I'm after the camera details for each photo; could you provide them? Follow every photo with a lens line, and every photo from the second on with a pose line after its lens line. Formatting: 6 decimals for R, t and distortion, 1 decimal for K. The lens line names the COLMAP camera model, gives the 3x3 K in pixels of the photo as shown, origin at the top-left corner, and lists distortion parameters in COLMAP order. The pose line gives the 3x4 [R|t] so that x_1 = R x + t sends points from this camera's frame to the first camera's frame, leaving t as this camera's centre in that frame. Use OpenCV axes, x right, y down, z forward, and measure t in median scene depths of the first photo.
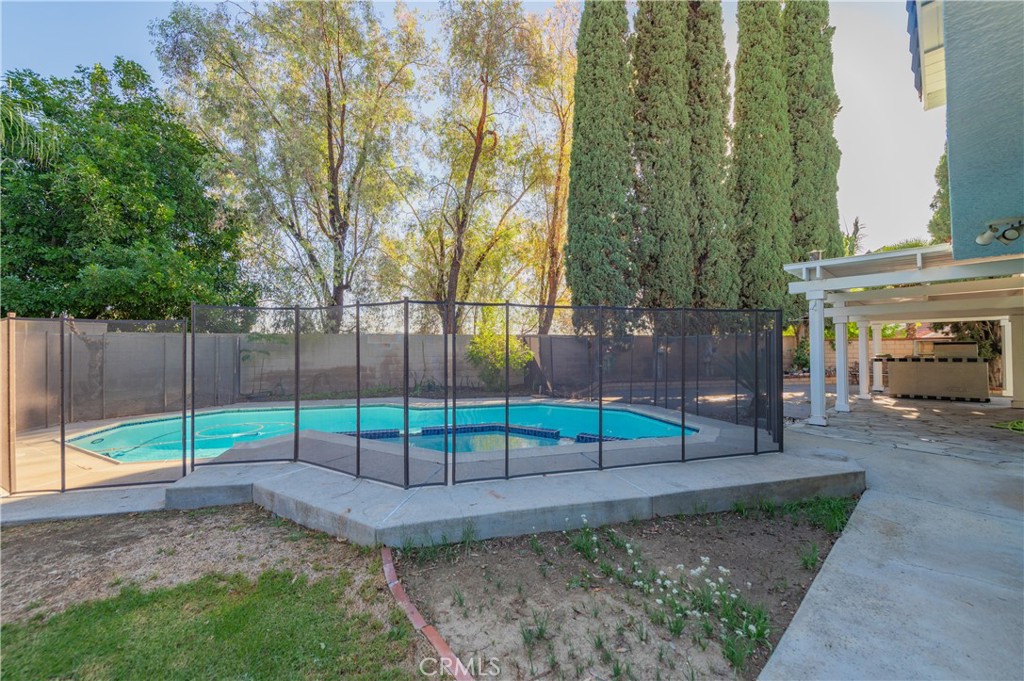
lens RADIAL K [[402.0, 0, 502.1], [0, 402.0, 341.7], [0, 0, 1]] dist [0.017003, -0.003949]
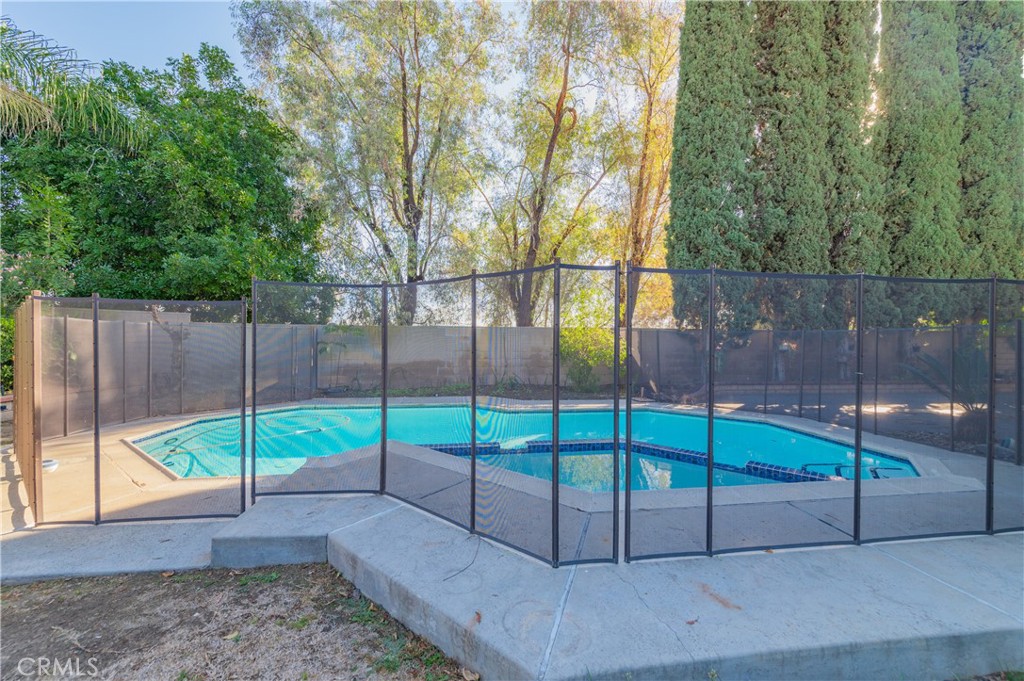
lens RADIAL K [[402.1, 0, 512.8], [0, 402.1, 340.2], [0, 0, 1]] dist [0.017734, -0.004099]
pose [[0.991820, 0.009164, -0.127315, -0.061311], [-0.007834, 0.999909, 0.010945, 0.002123], [0.127404, -0.009858, 0.991802, 0.101370]]
